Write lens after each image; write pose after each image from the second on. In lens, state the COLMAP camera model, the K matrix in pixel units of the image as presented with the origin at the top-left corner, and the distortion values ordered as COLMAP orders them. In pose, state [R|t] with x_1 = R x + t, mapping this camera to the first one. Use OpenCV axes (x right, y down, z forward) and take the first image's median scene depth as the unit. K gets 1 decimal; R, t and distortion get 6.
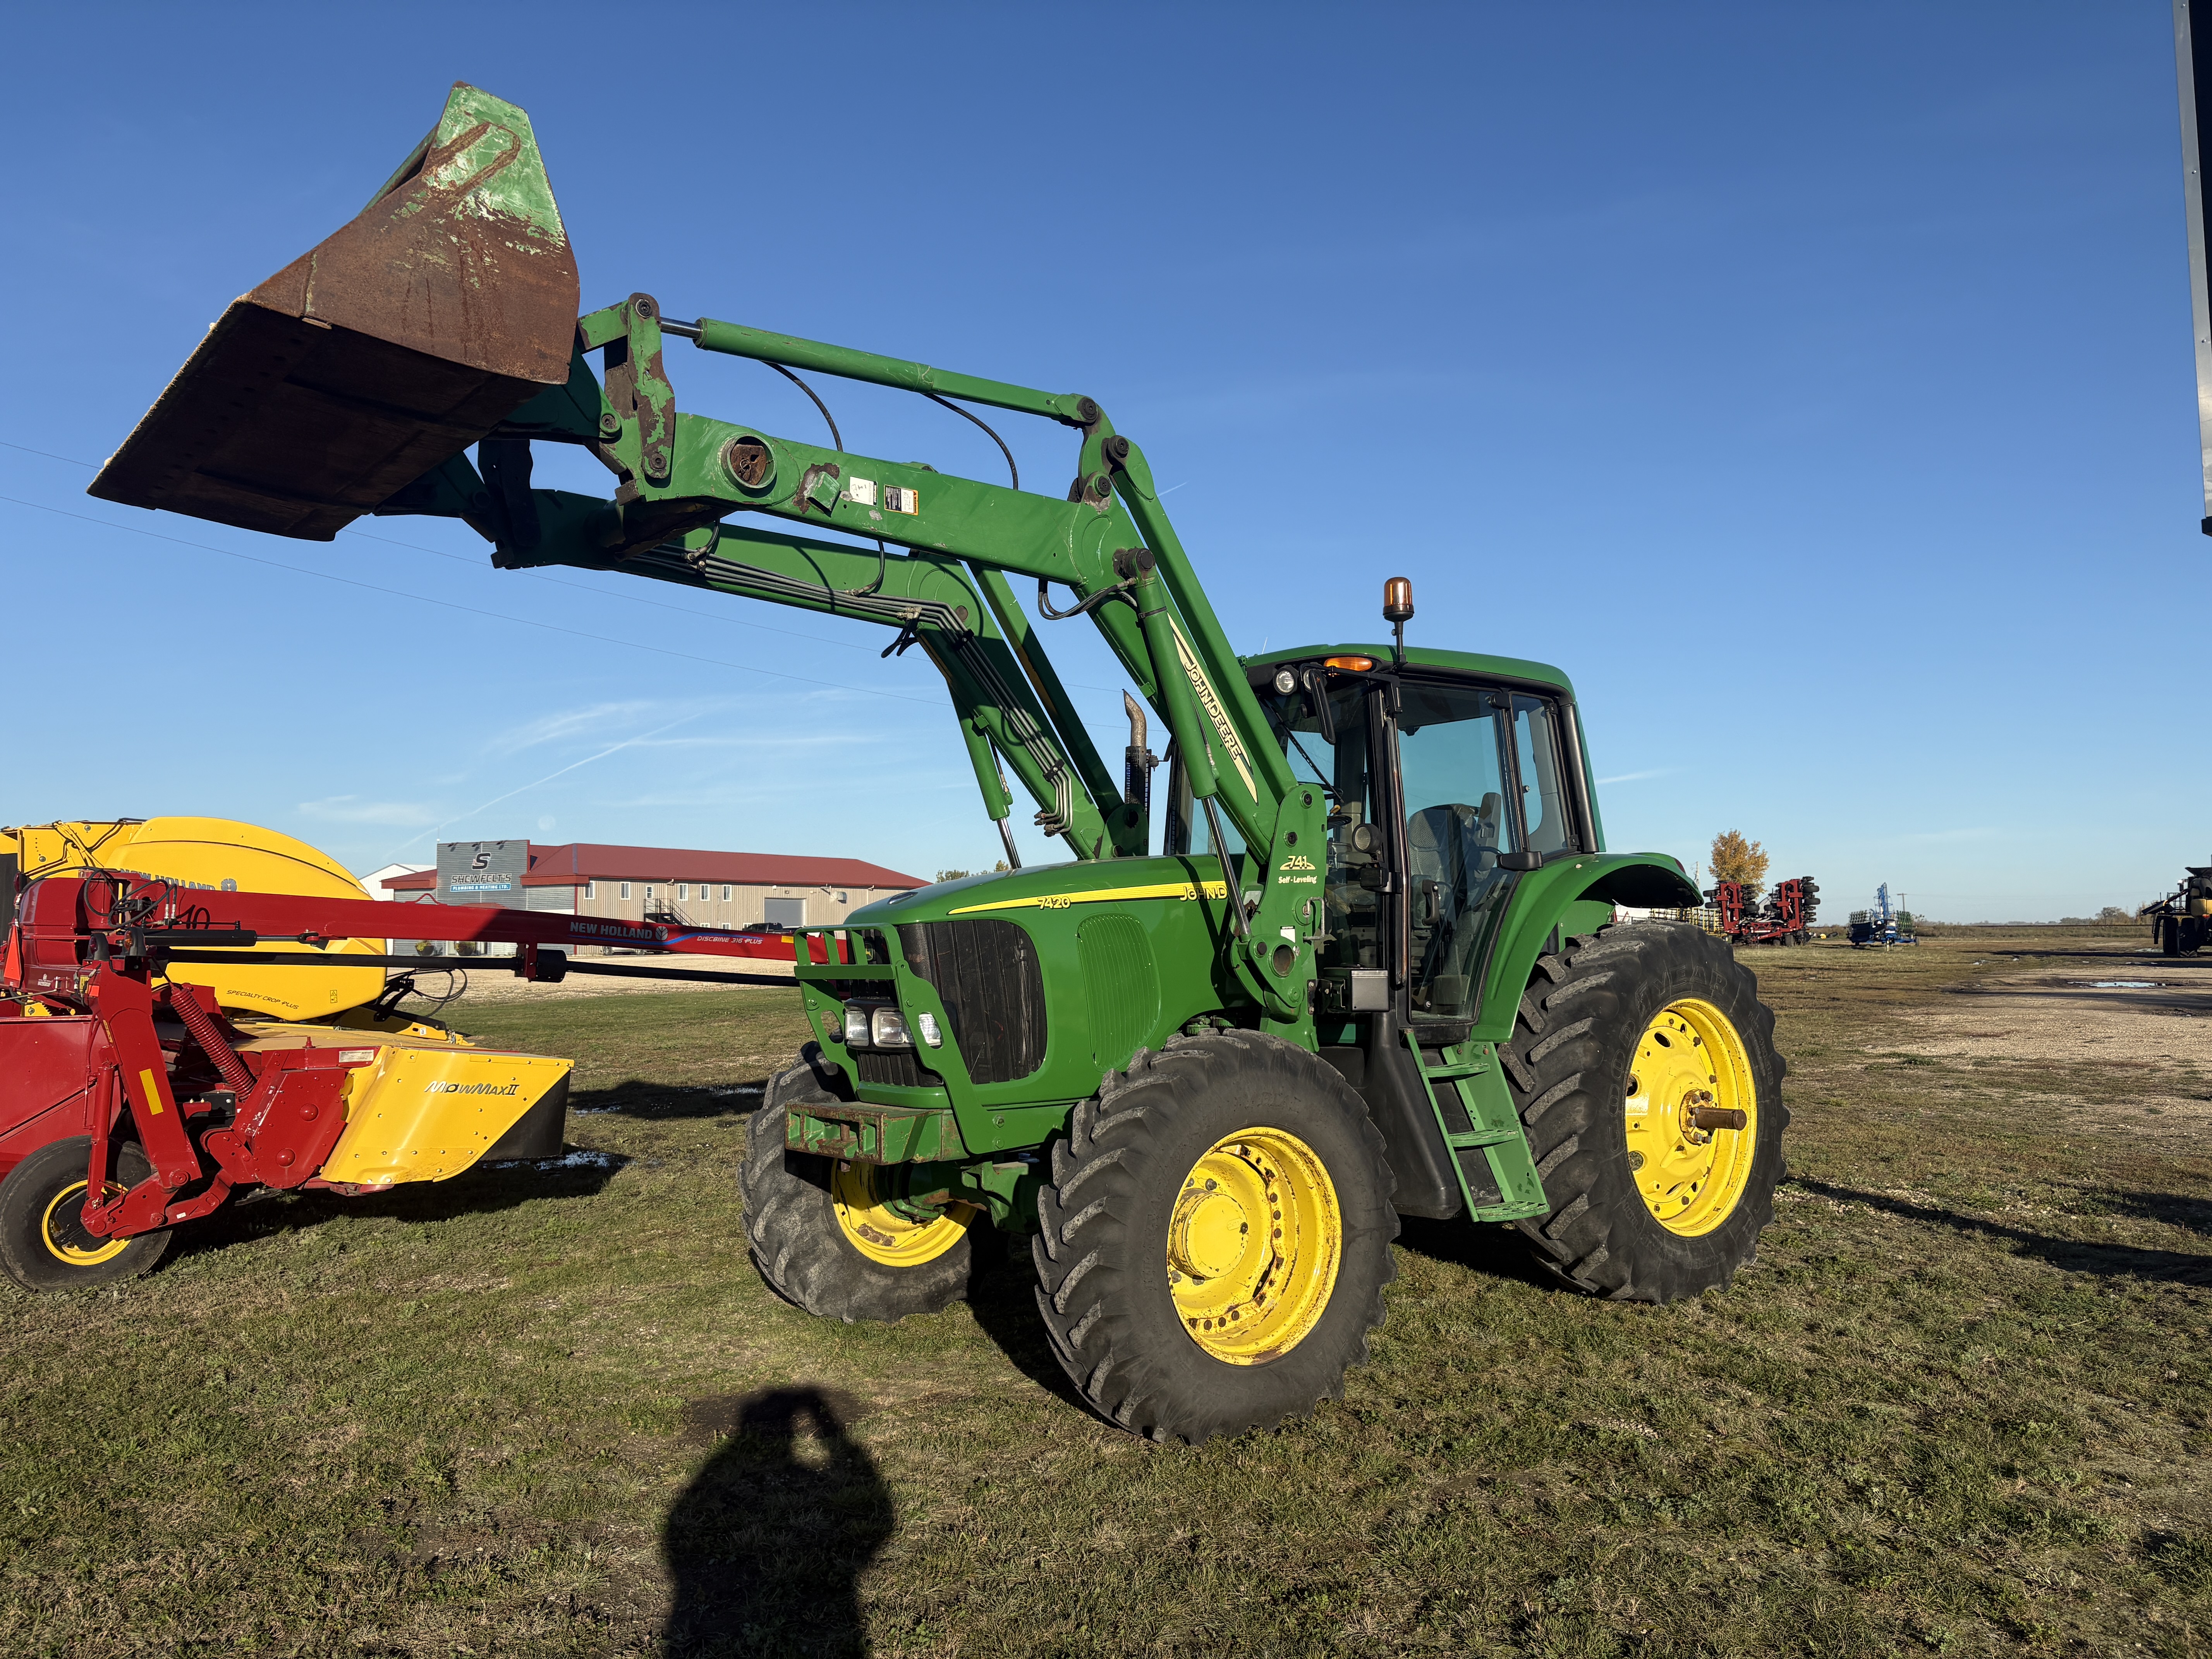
lens RADIAL K [[1692.8, 0, 1106.0], [0, 1692.8, 829.5], [0, 0, 1]] dist [0.090728, -0.160735]
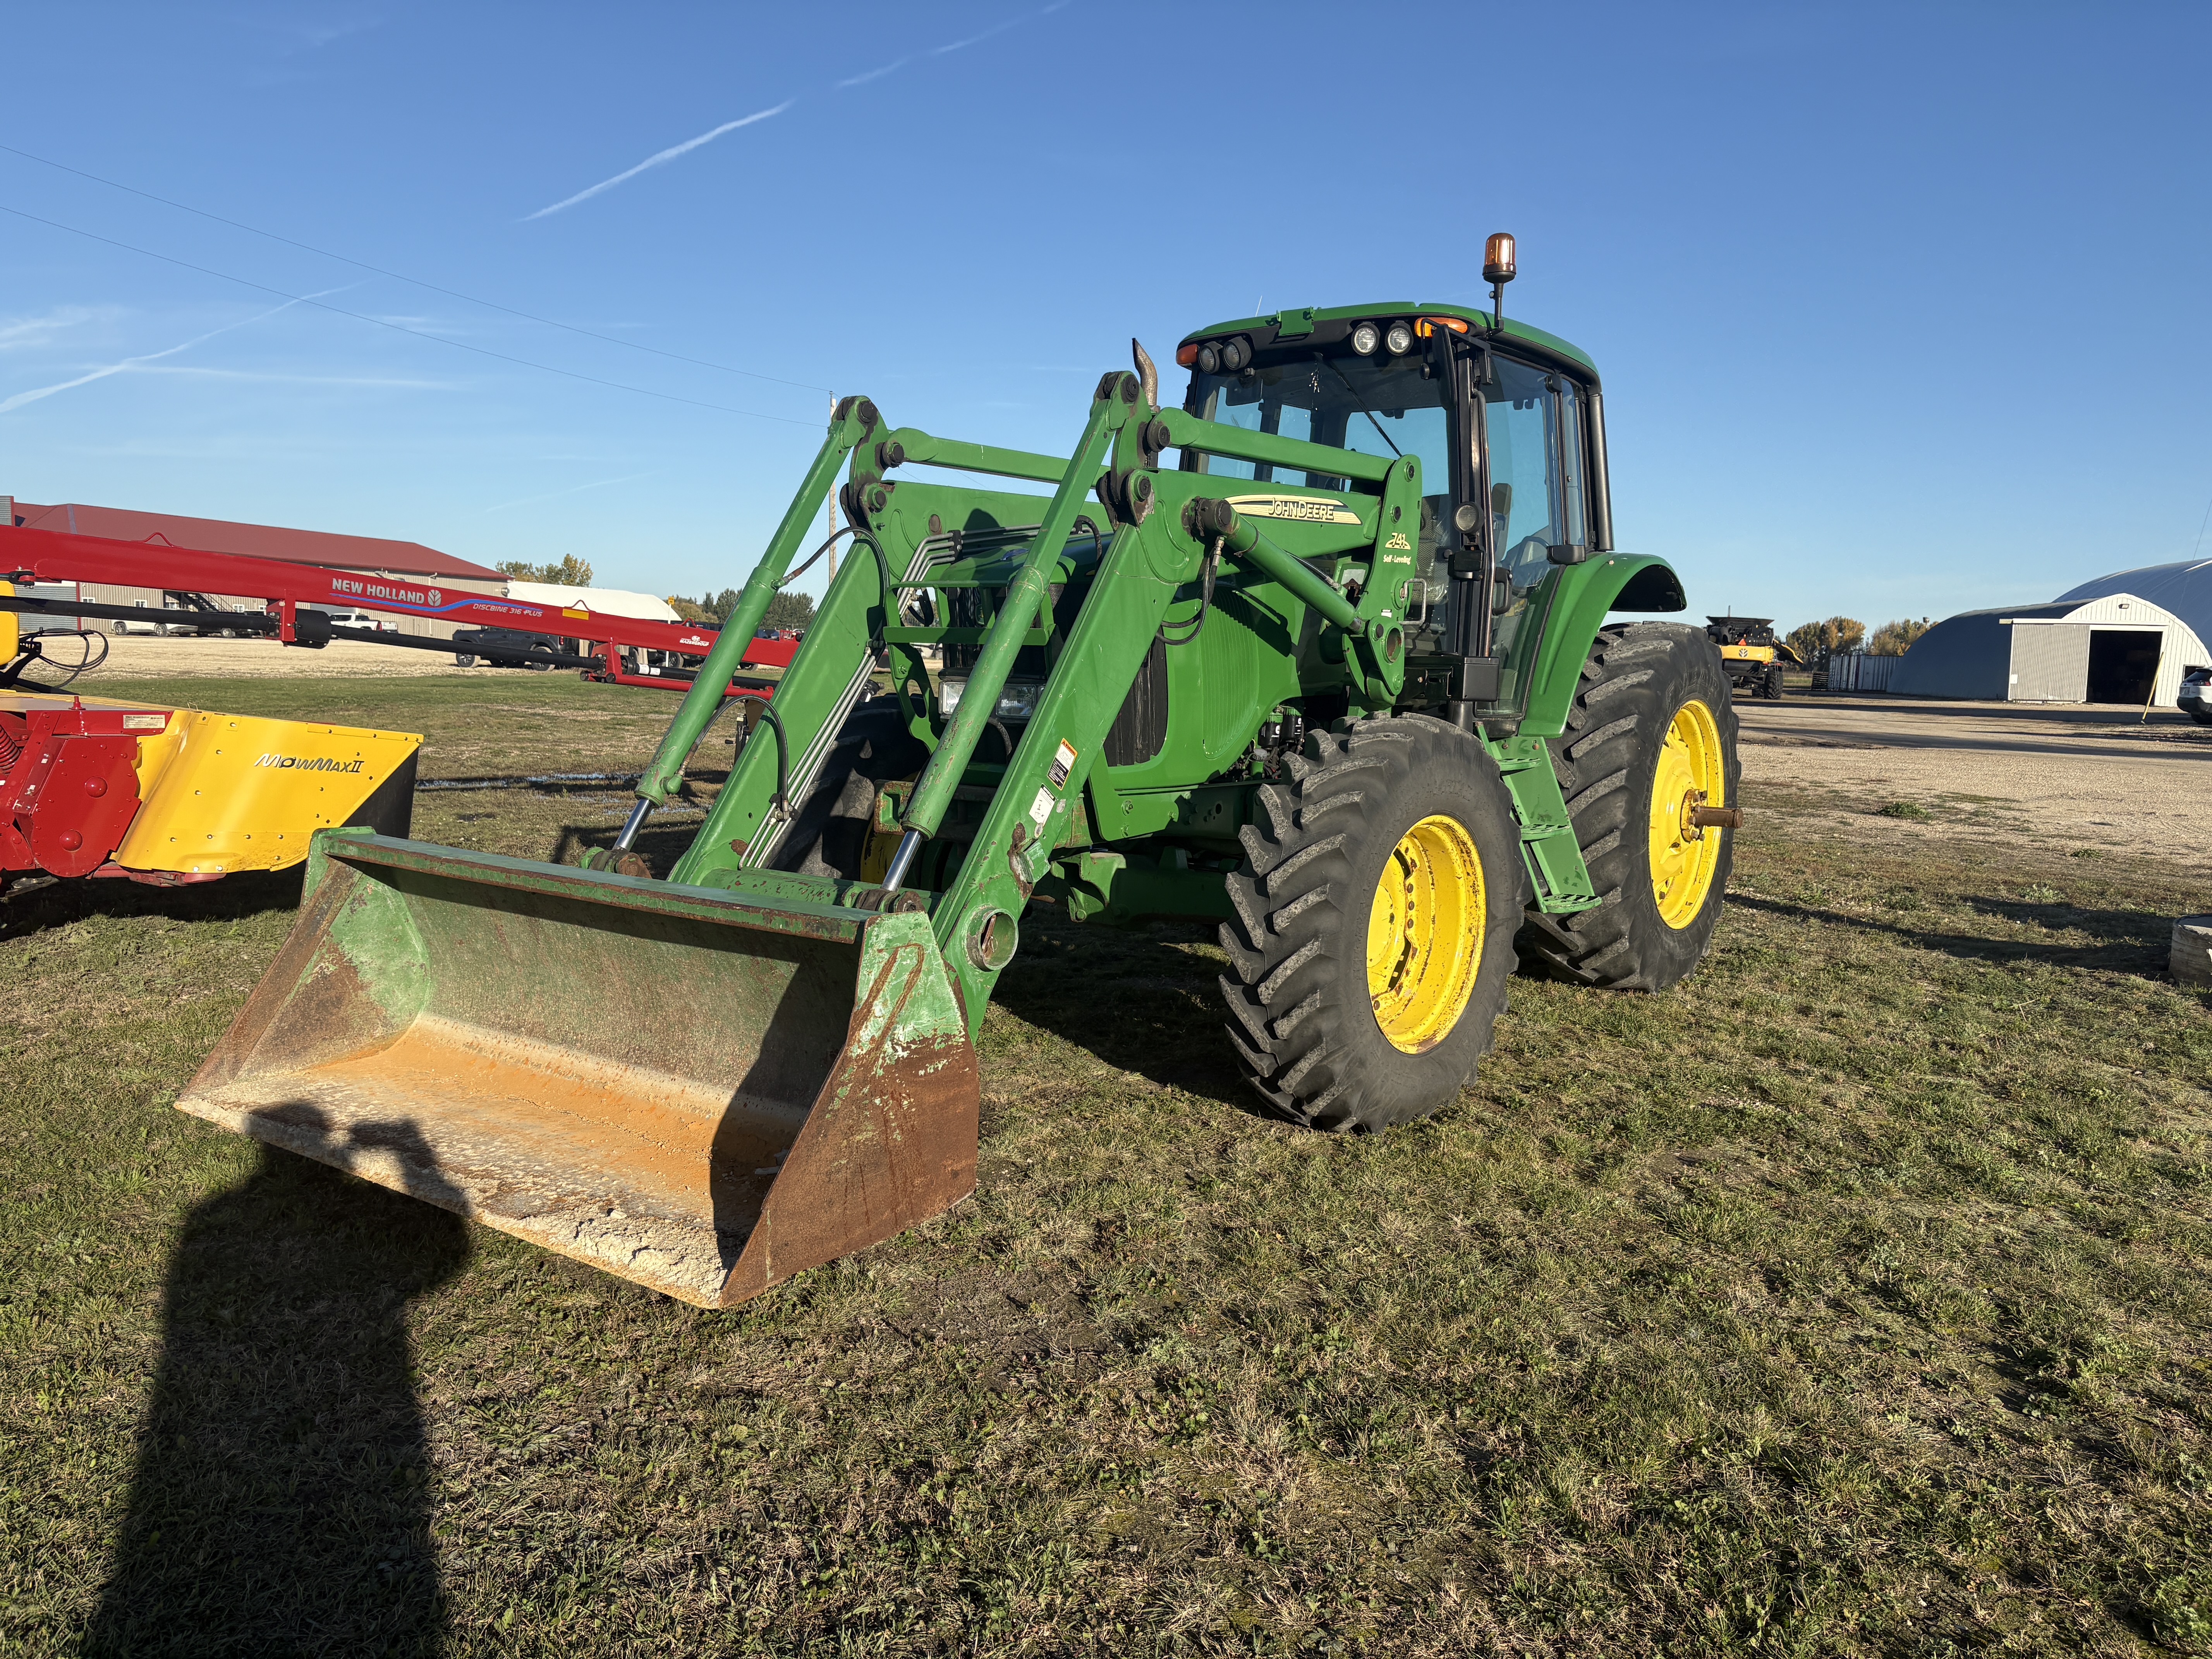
lens RADIAL K [[1692.8, 0, 1106.0], [0, 1692.8, 829.5], [0, 0, 1]] dist [0.090728, -0.160735]
pose [[0.967101, 0.013643, 0.254028, -0.260744], [-0.055653, 0.985719, 0.158936, 0.033931], [-0.248232, -0.167845, 0.954049, 0.109561]]
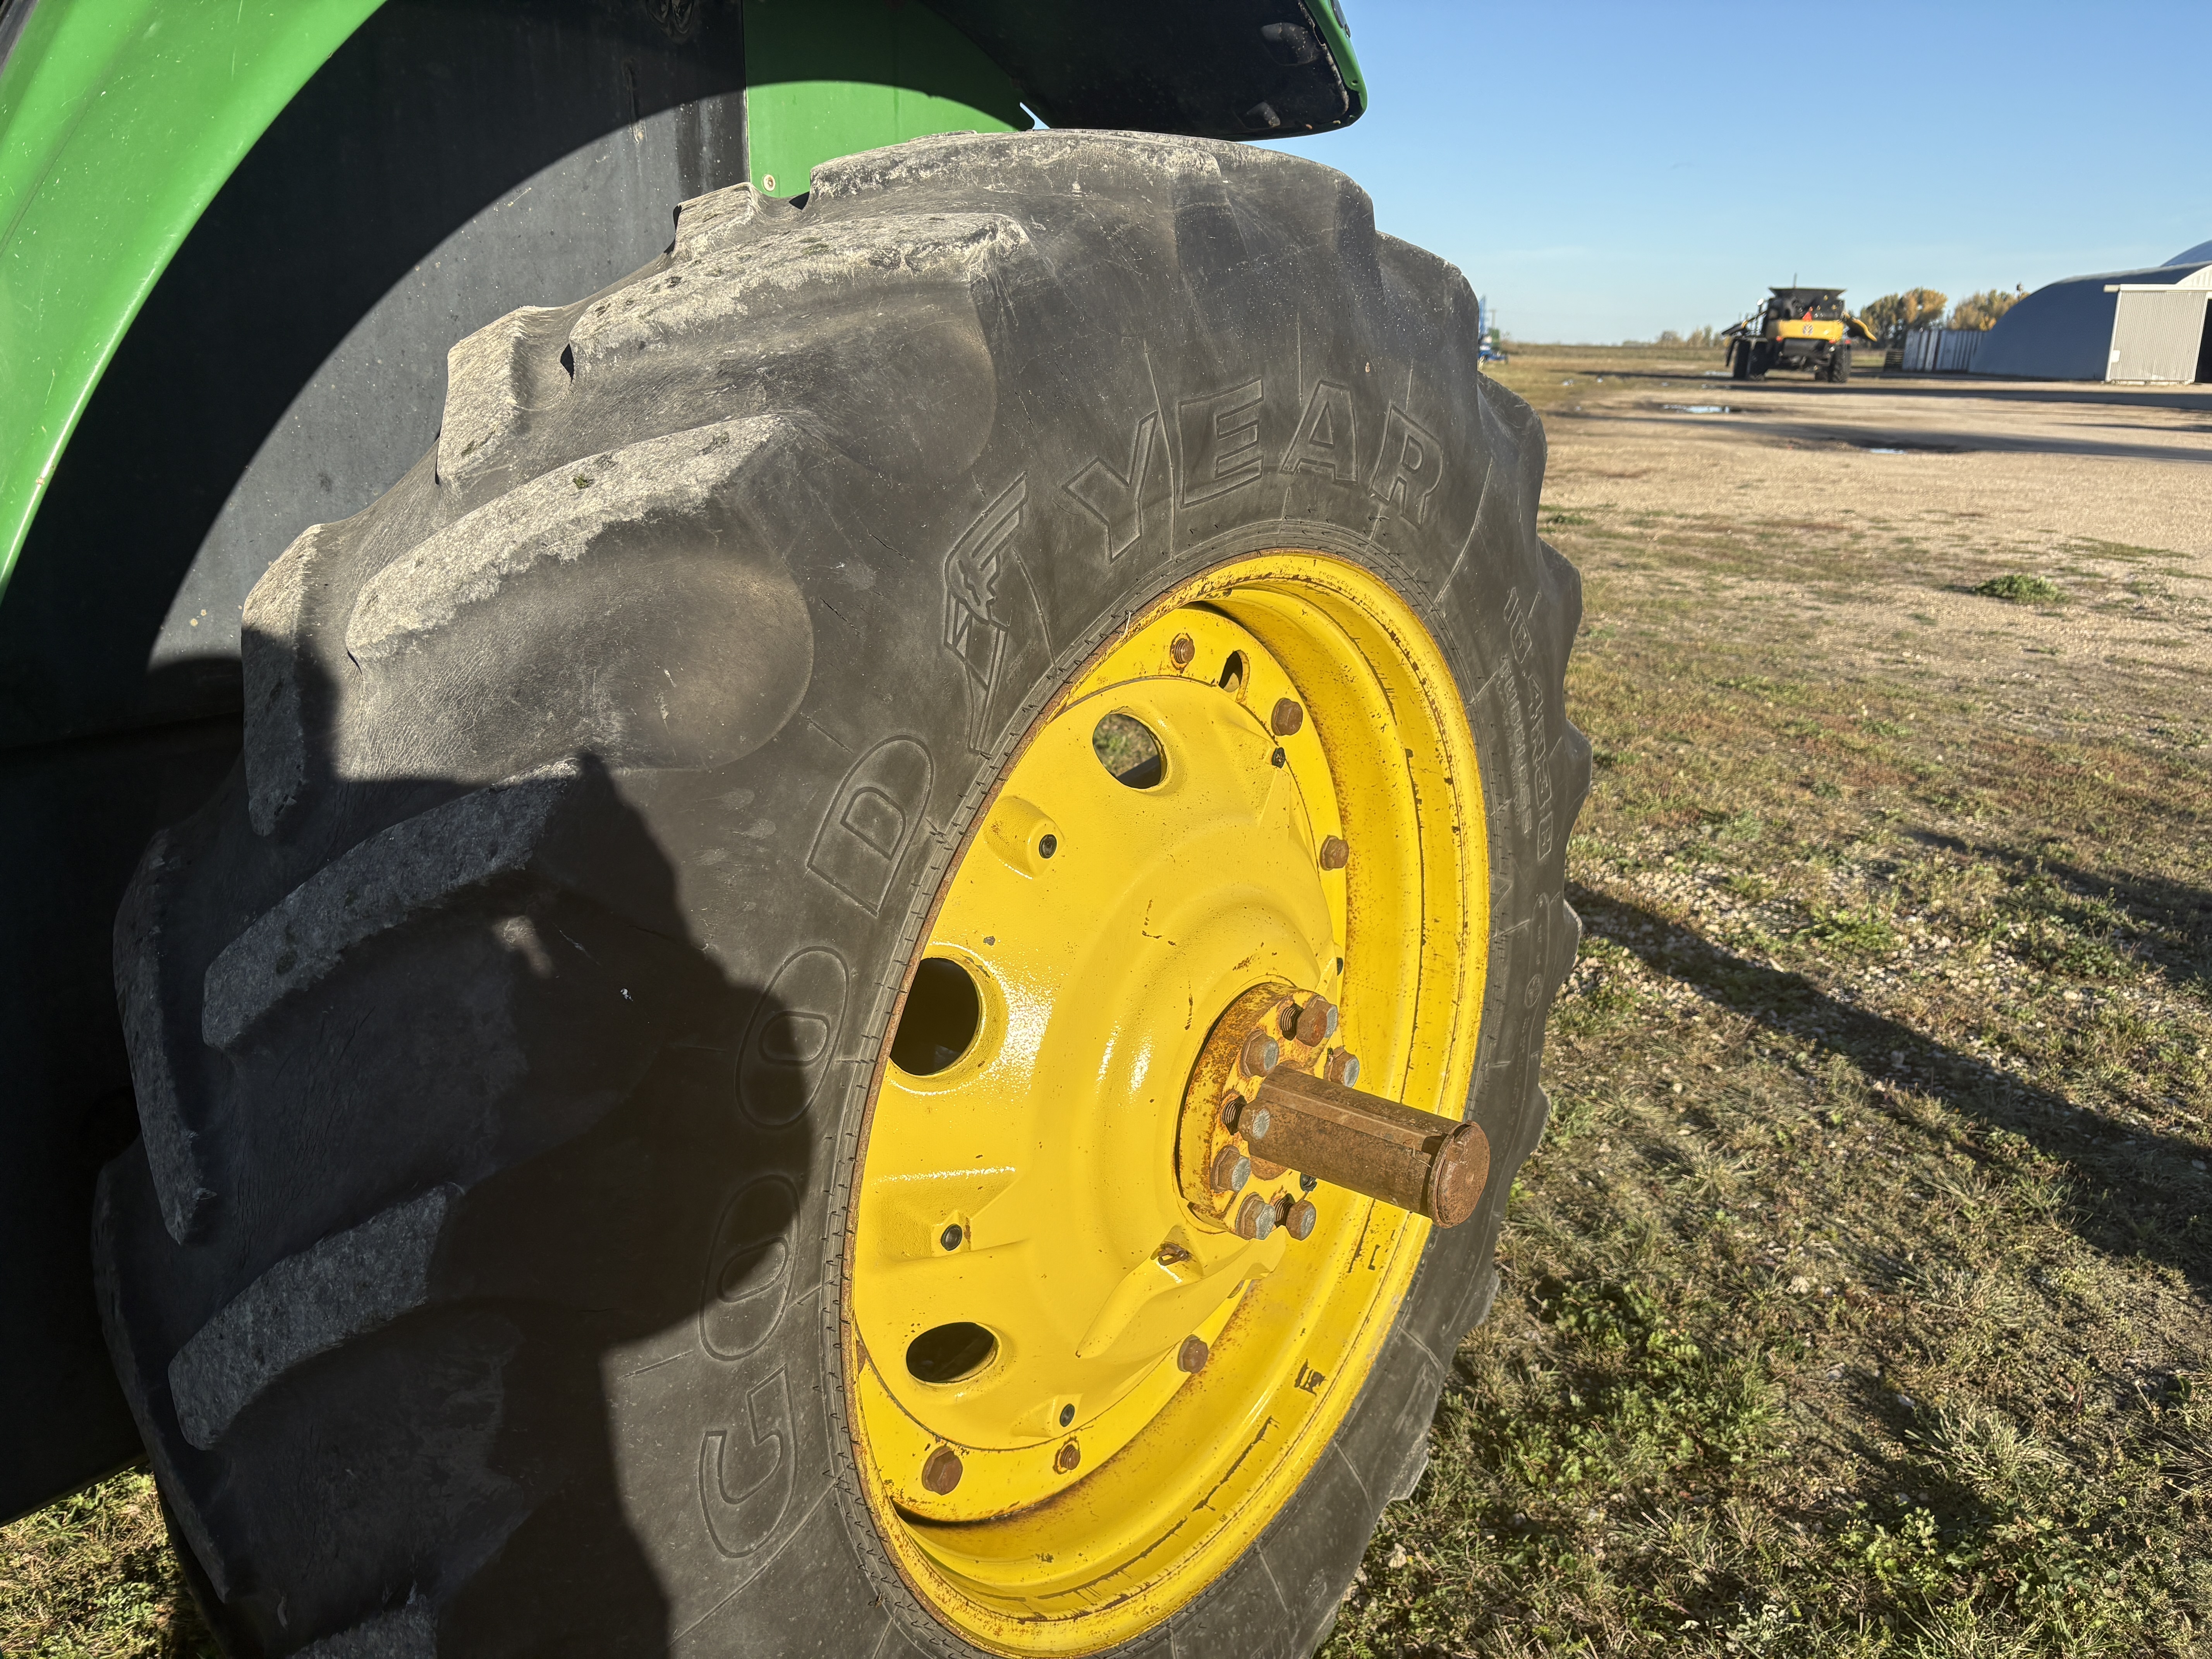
lens RADIAL K [[1656.3, 0, 1106.0], [0, 1656.3, 829.5], [0, 0, 1]] dist [0.052334, -0.059975]
pose [[0.974824, -0.035588, 0.220118, 0.288442], [-0.041721, 0.940635, 0.336846, 0.066928], [-0.219038, -0.337549, 0.915469, 0.843085]]
